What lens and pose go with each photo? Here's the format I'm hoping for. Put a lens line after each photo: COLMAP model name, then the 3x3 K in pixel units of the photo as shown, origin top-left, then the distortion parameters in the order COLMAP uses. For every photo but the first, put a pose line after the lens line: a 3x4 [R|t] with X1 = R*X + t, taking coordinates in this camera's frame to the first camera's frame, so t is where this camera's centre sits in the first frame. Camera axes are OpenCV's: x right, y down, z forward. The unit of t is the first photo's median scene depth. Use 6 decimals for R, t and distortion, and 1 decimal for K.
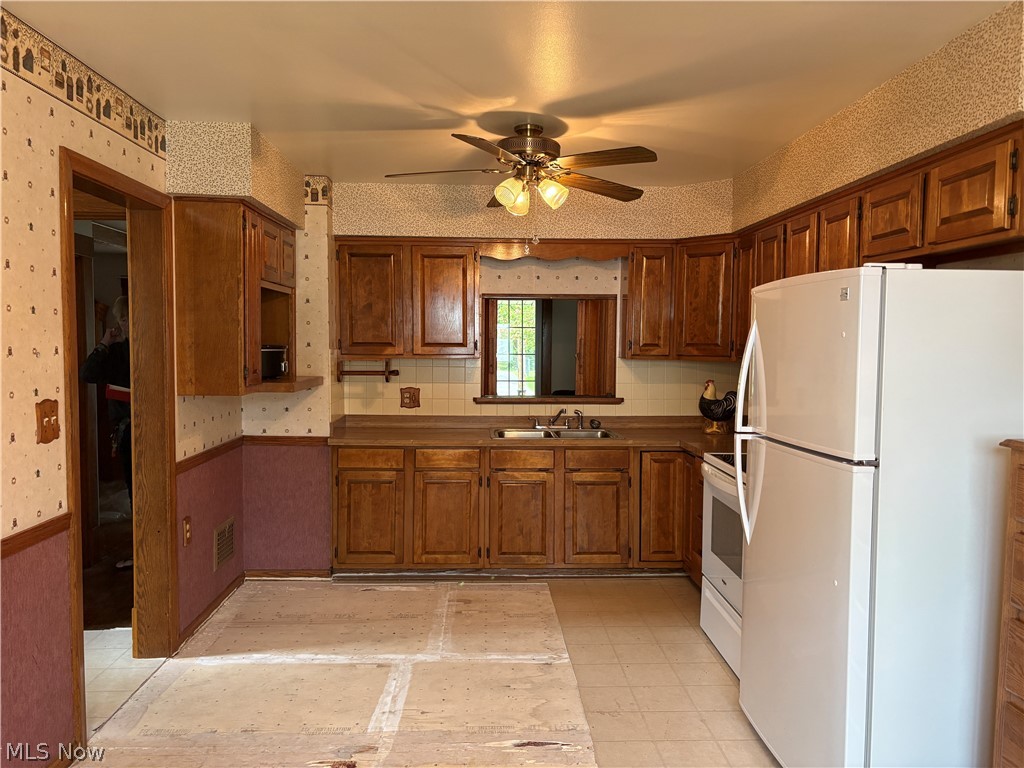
lens RADIAL K [[775.1, 0, 512.0], [0, 775.1, 384.0], [0, 0, 1]] dist [0.063763, -0.100736]
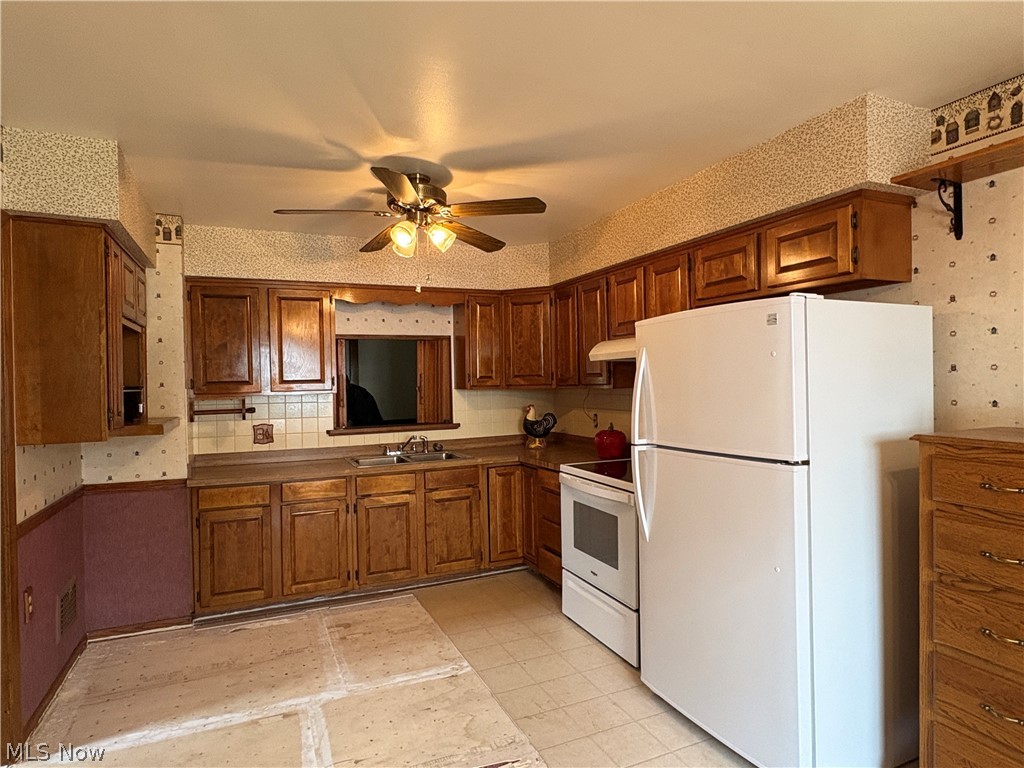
lens RADIAL K [[588.9, 0, 515.1], [0, 588.9, 380.1], [0, 0, 1]] dist [-0.015862, 0.011072]
pose [[0.927321, -0.026372, 0.373337, -0.124438], [0.047833, 0.997685, -0.048338, -0.000068], [-0.371198, 0.062683, 0.926436, 0.155985]]
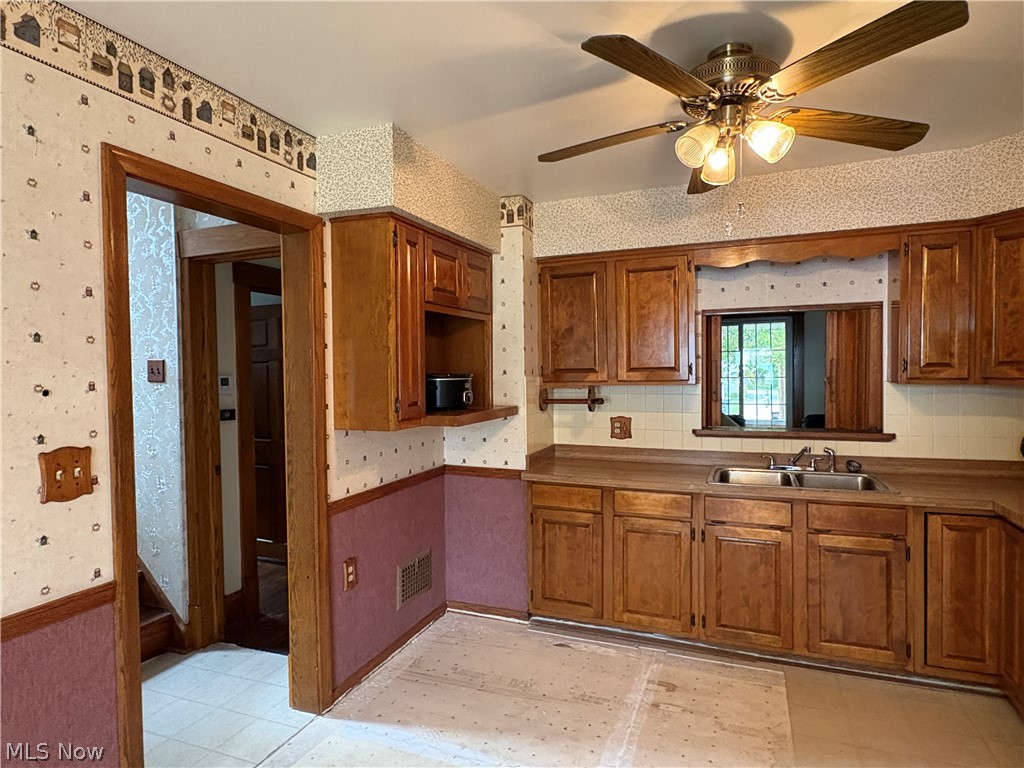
lens RADIAL K [[591.1, 0, 507.6], [0, 591.1, 384.0], [0, 0, 1]] dist [-0.000449, -0.000760]
pose [[0.908967, -0.008998, -0.416771, 0.043755], [-0.002703, 0.999619, -0.027475, -0.016432], [0.416859, 0.026101, 0.908596, 0.341472]]
